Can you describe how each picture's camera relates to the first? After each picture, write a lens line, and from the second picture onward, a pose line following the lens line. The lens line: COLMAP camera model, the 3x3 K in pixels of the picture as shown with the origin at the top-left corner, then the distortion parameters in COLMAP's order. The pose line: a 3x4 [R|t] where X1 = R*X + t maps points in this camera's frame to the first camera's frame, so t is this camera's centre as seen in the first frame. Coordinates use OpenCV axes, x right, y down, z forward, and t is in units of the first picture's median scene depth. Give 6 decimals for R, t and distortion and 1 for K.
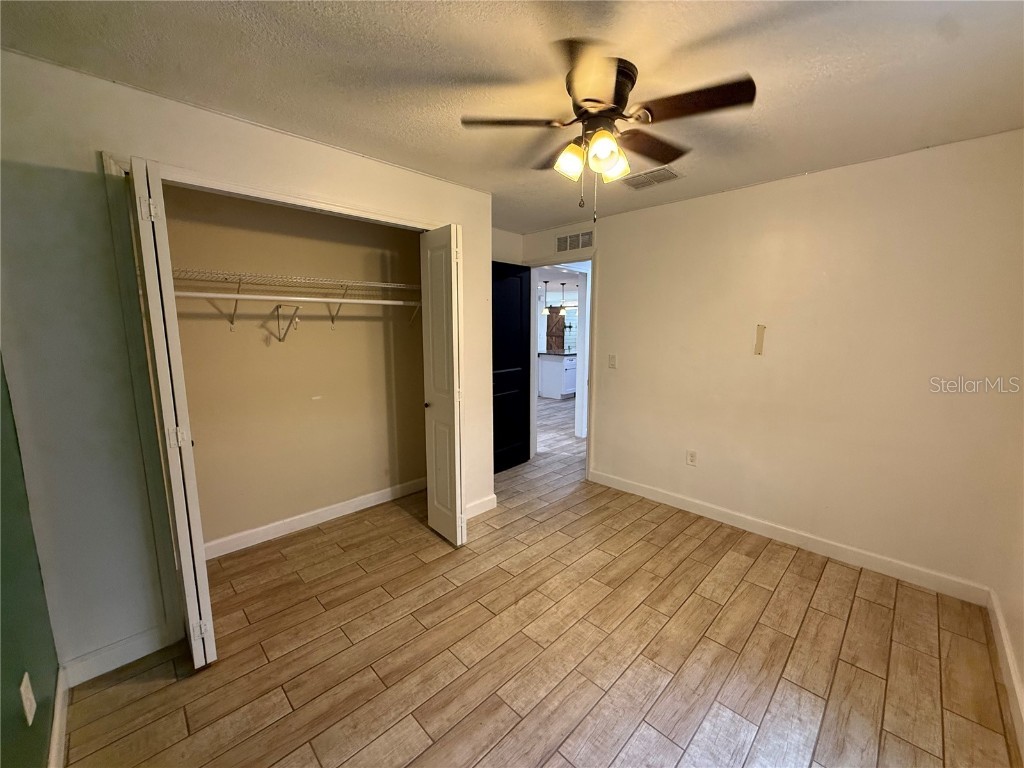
lens RADIAL K [[410.2, 0, 510.0], [0, 410.2, 382.7], [0, 0, 1]] dist [-0.001493, 0.000362]
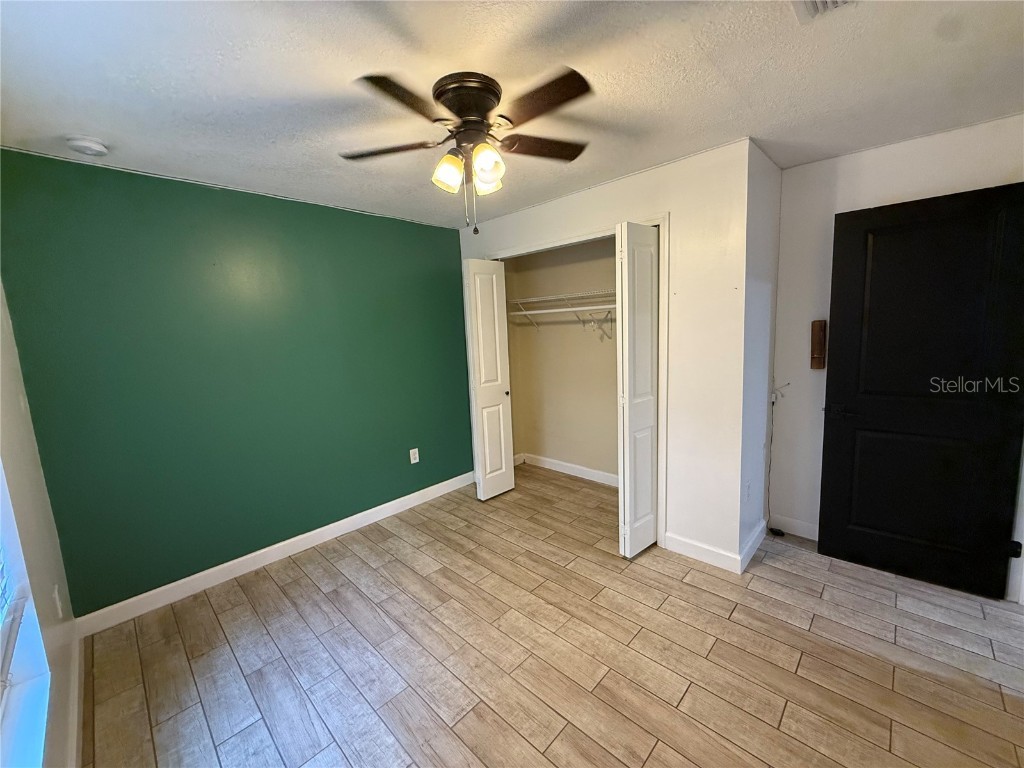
lens RADIAL K [[410.2, 0, 505.1], [0, 410.2, 362.6], [0, 0, 1]] dist [-0.001493, 0.000362]
pose [[0.009441, 0.084932, -0.996342, 0.997398], [-0.095599, 0.991899, 0.083647, -0.132525], [0.995375, 0.094459, 0.017483, 0.836672]]
